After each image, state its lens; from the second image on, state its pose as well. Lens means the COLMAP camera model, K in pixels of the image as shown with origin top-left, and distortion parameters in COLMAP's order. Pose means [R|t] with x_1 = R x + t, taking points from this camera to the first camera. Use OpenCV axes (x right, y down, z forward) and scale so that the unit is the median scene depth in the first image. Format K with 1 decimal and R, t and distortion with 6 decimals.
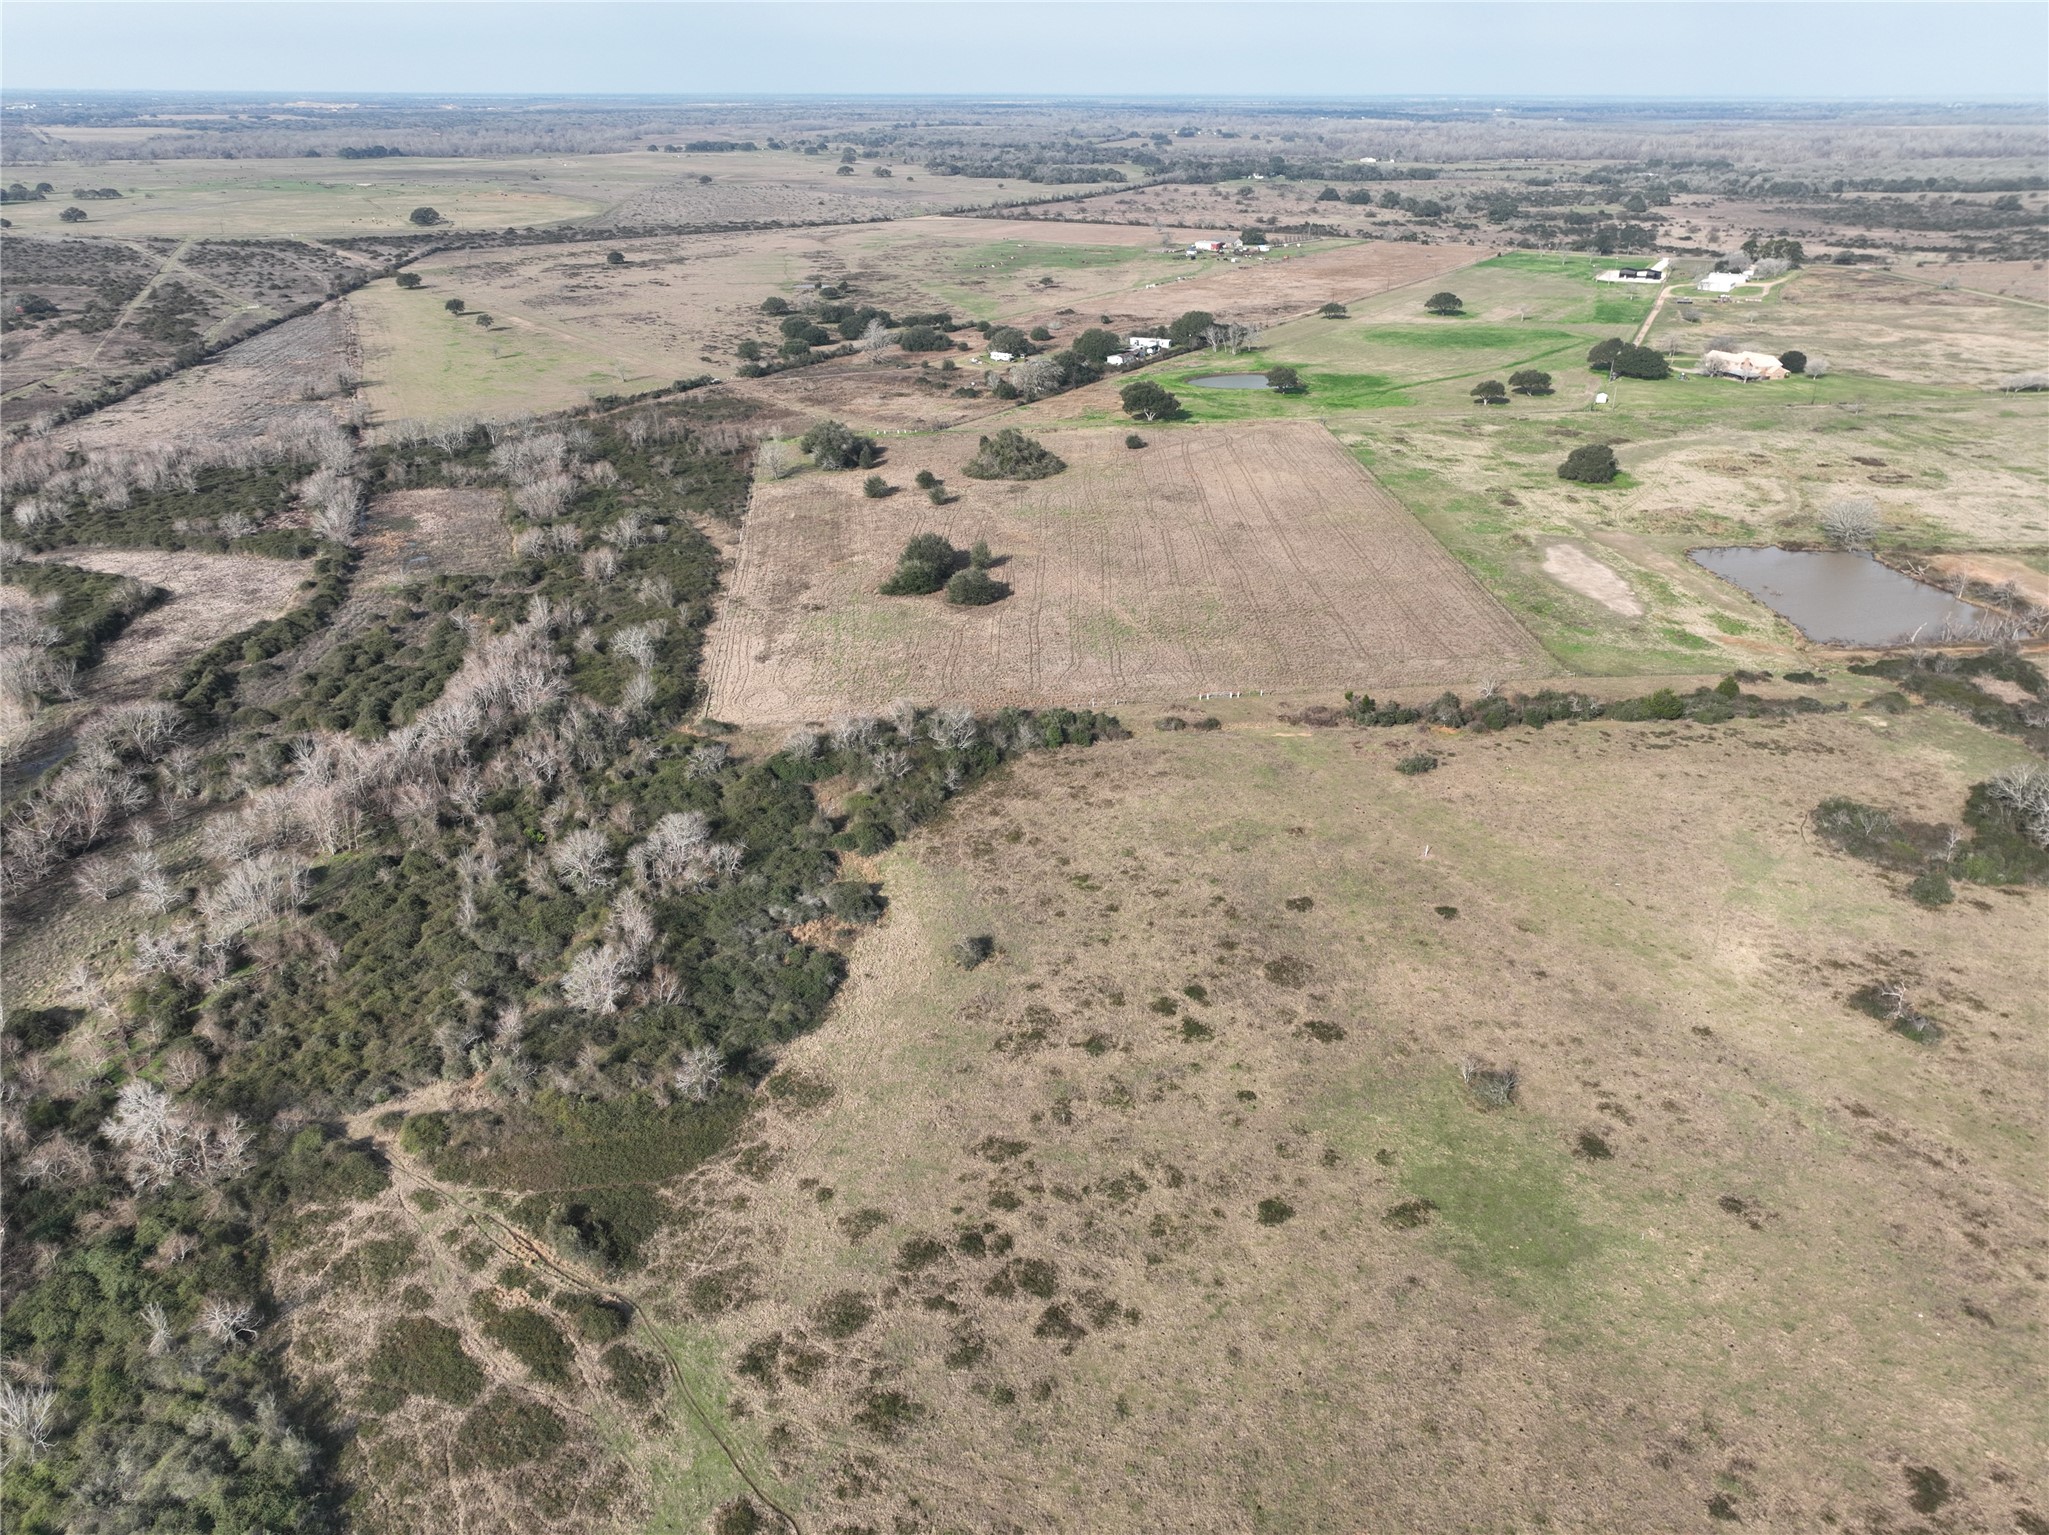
lens RADIAL K [[1440.3, 0, 1025.6], [0, 1440.3, 766.9], [0, 0, 1]] dist [-0.004142, 0.020846]
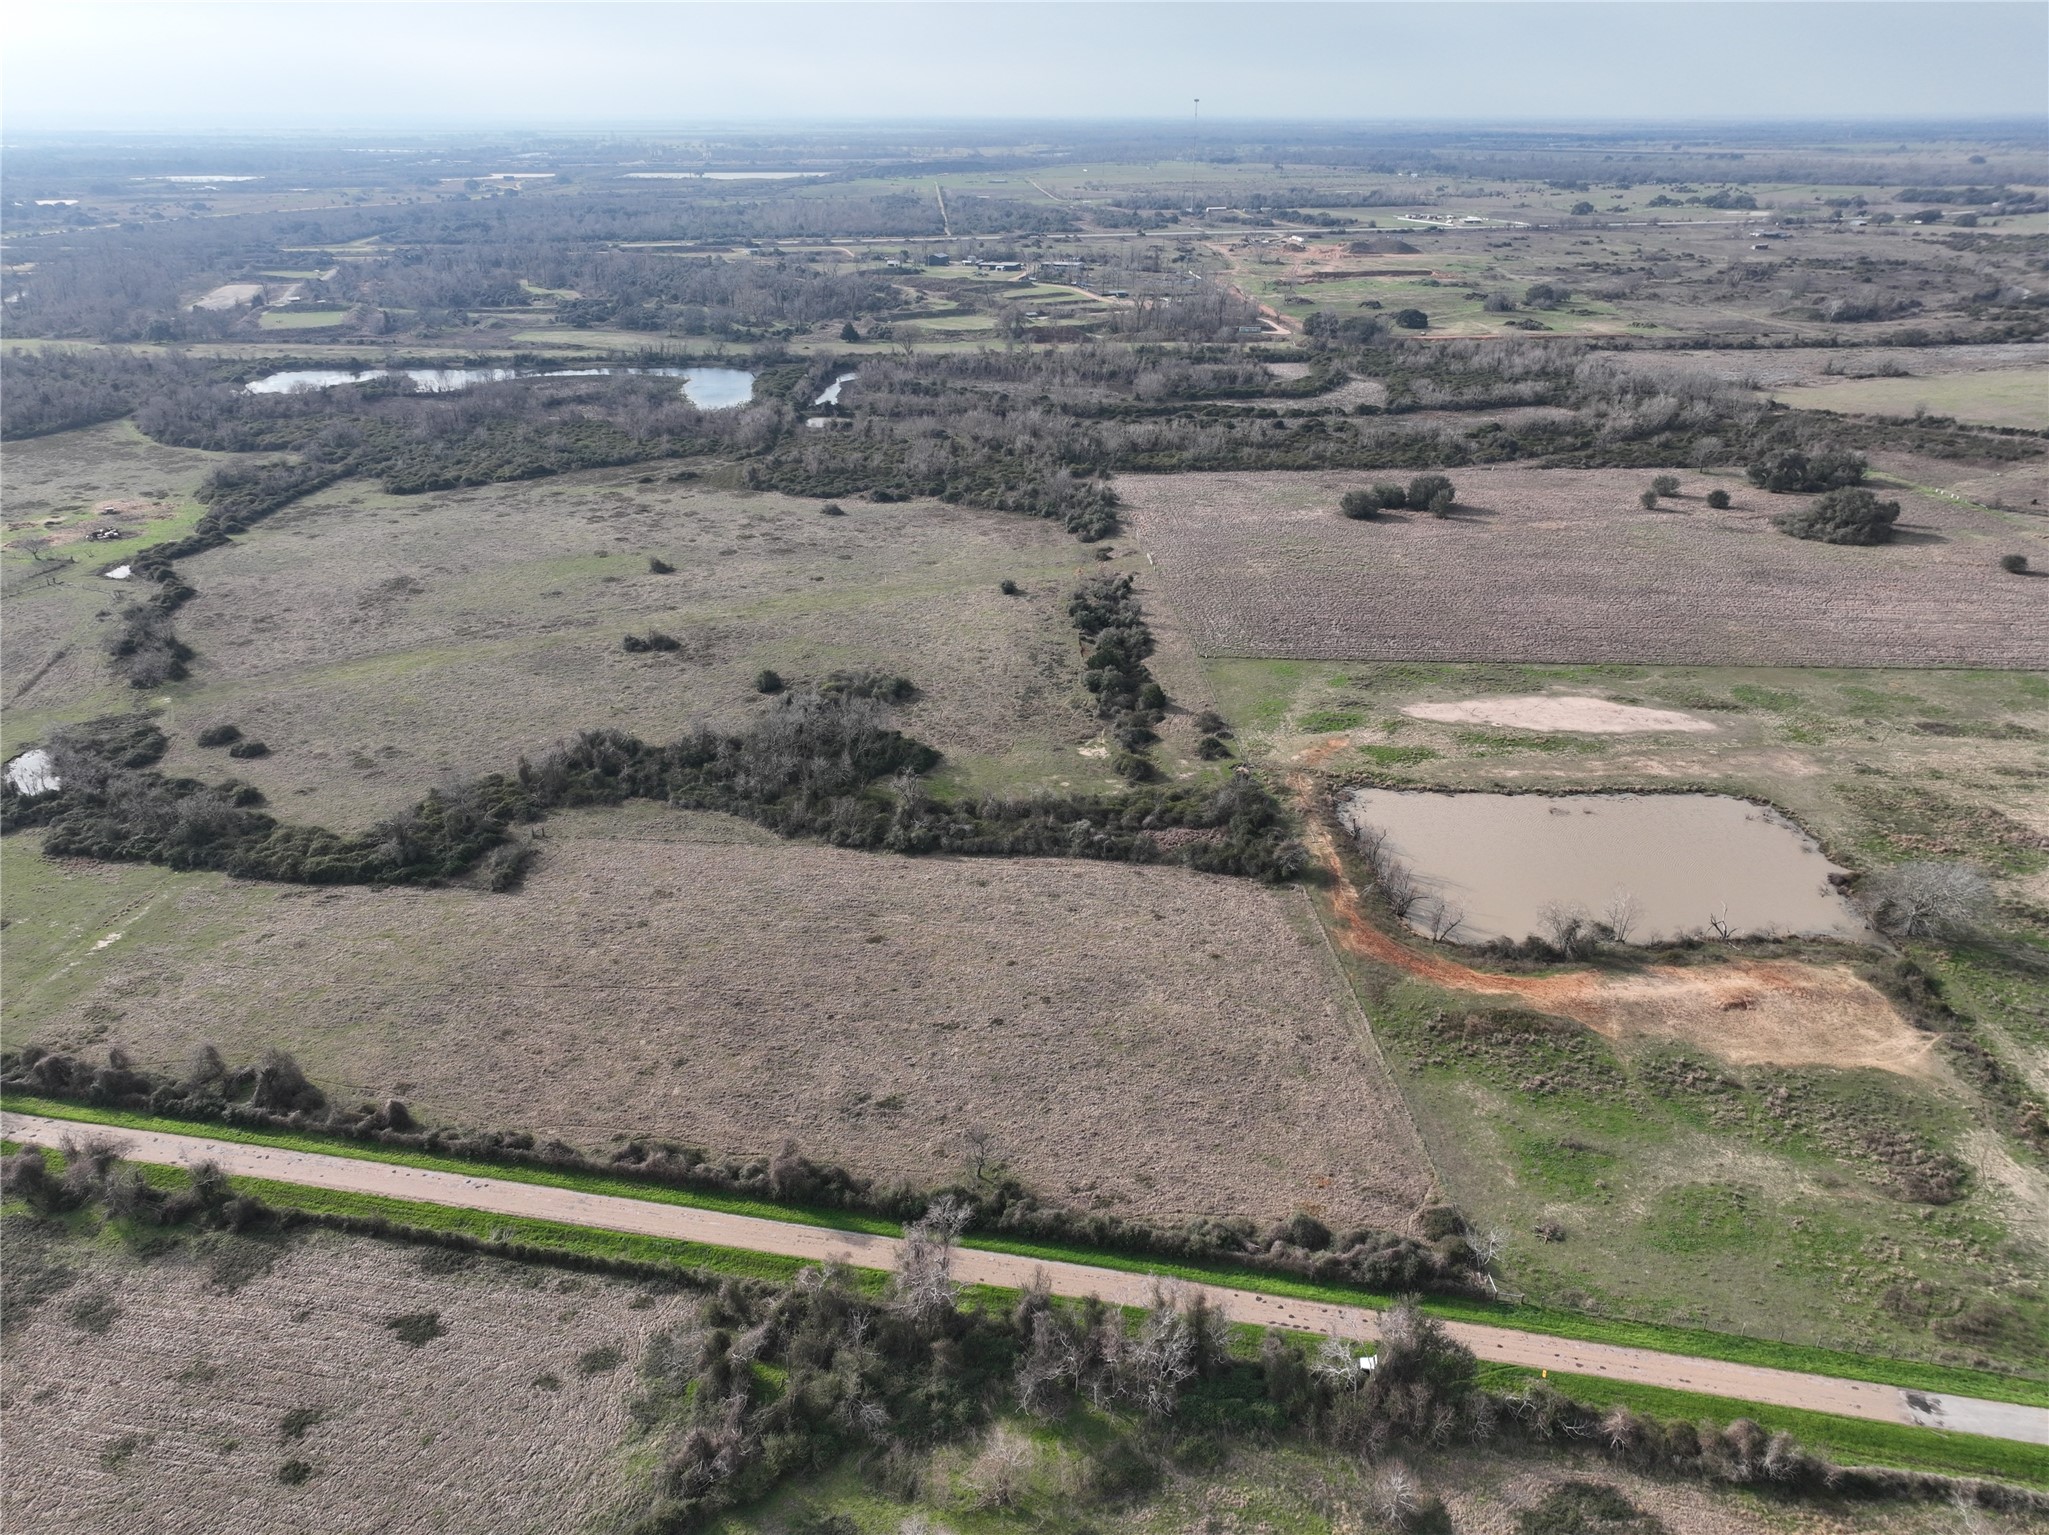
lens RADIAL K [[1440.3, 0, 1023.1], [0, 1440.3, 764.5], [0, 0, 1]] dist [-0.004142, 0.020846]
pose [[-0.068869, 0.413249, -0.908010, 0.709583], [-0.427068, 0.810345, 0.401191, -0.188250], [0.901593, 0.415412, 0.120678, 0.411093]]
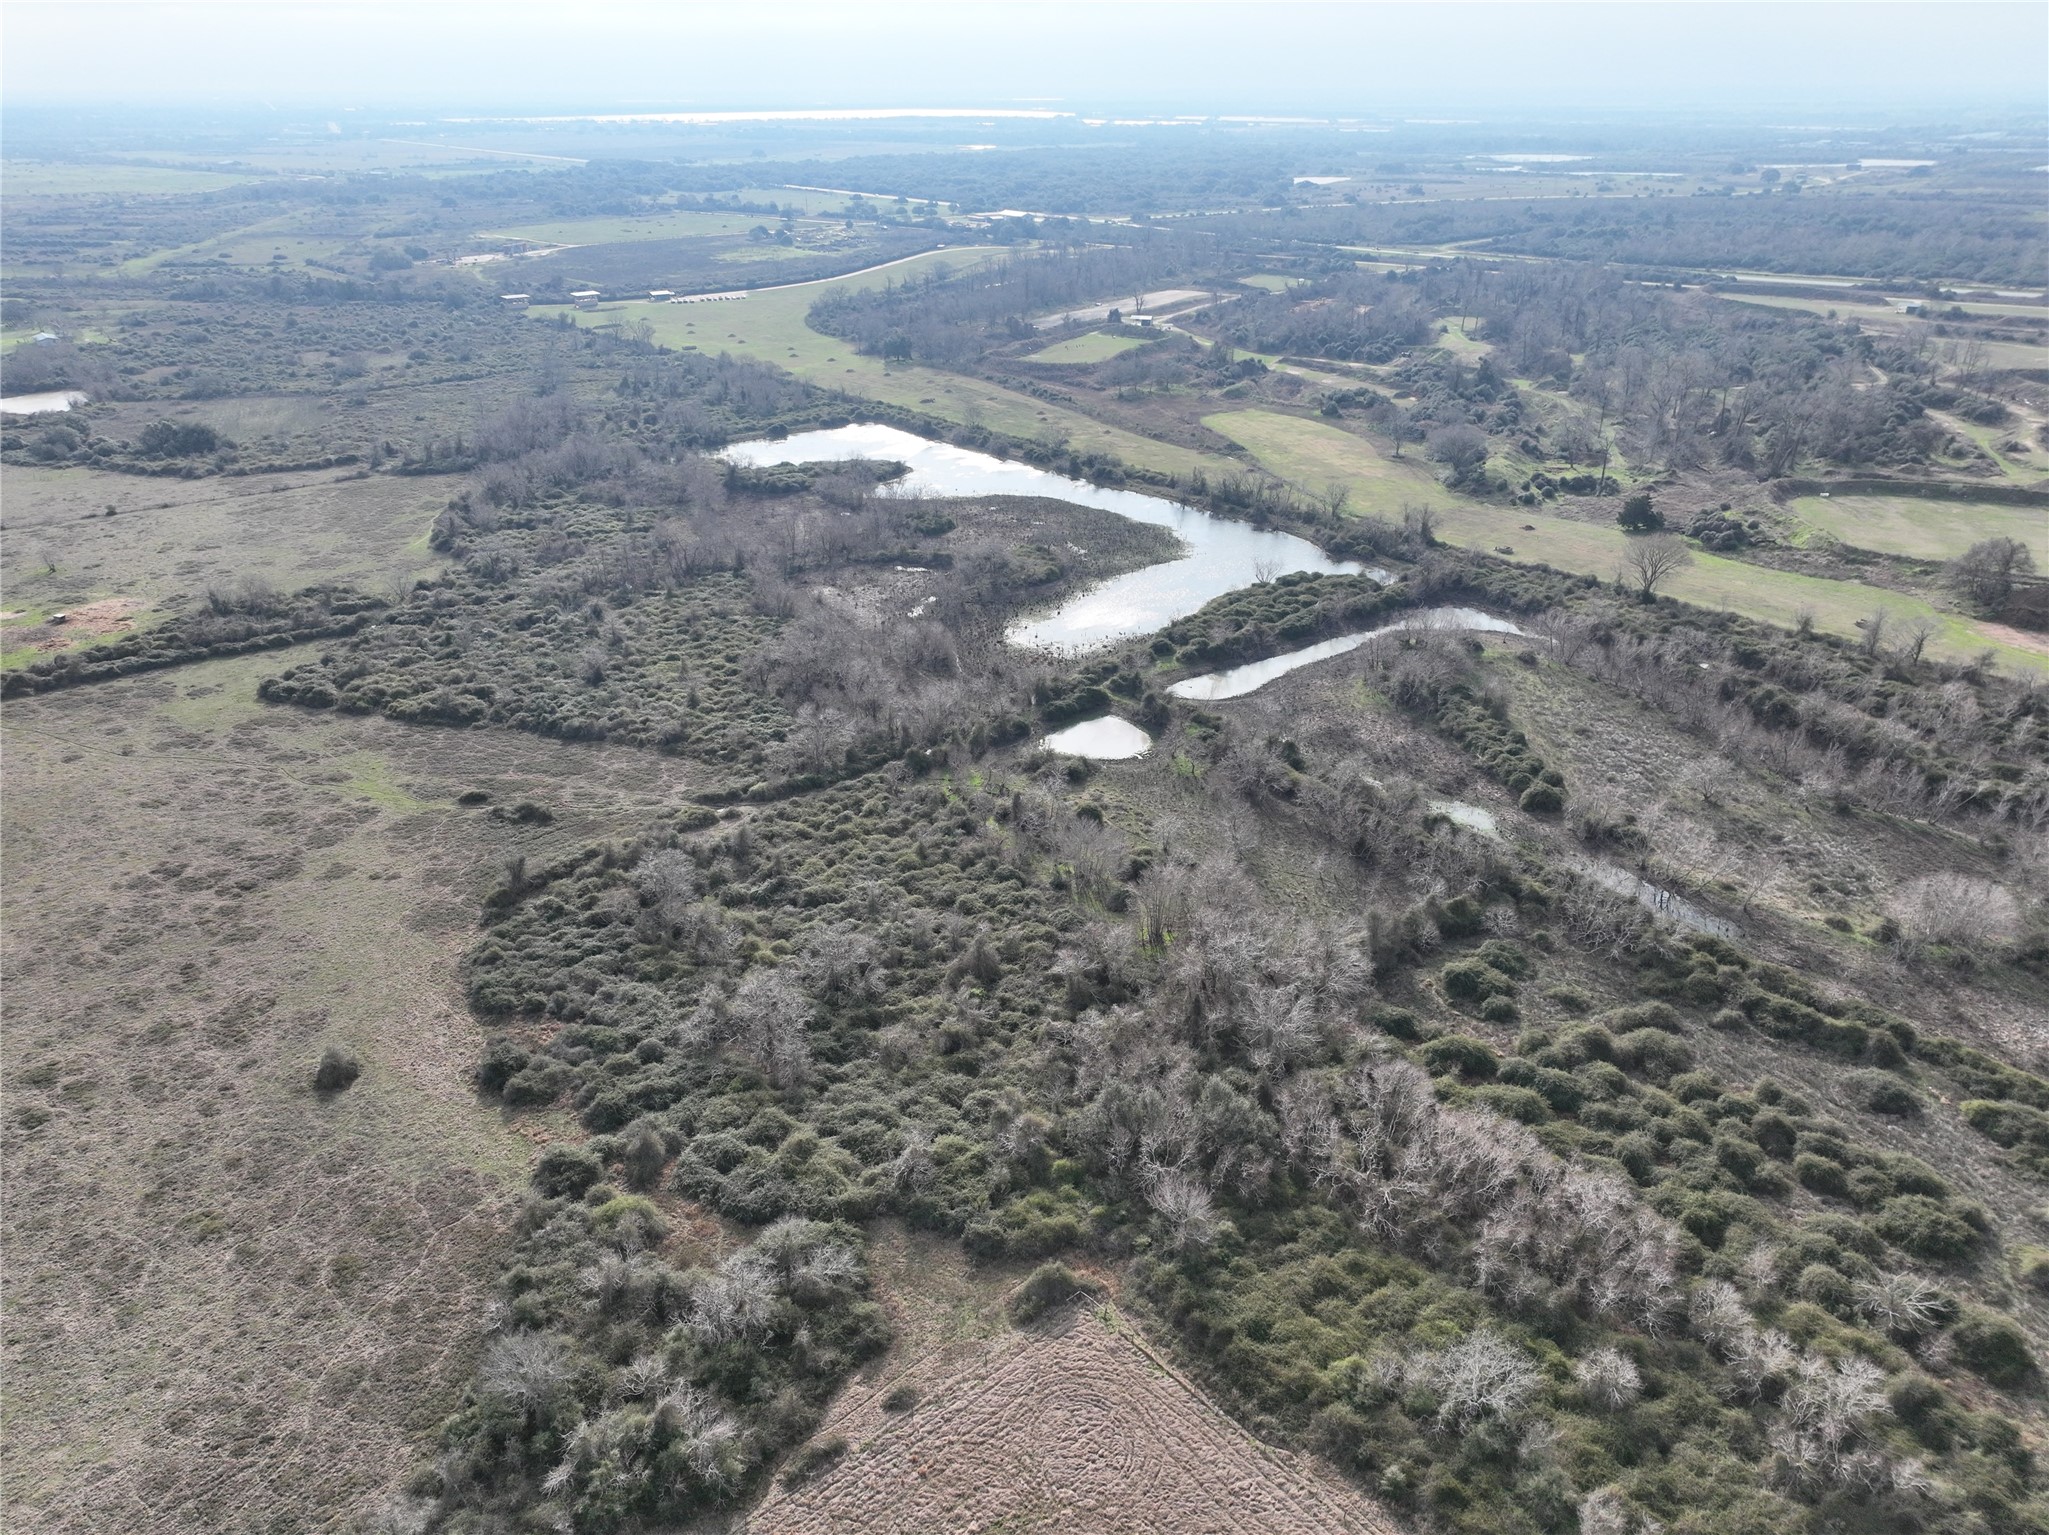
lens RADIAL K [[1440.3, 0, 1026.4], [0, 1440.3, 767.9], [0, 0, 1]] dist [-0.004142, 0.020846]
pose [[-0.828664, 0.242315, -0.504579, 0.004151], [-0.236811, 0.665027, 0.708280, -0.251350], [0.507185, 0.706416, -0.493700, 0.540005]]
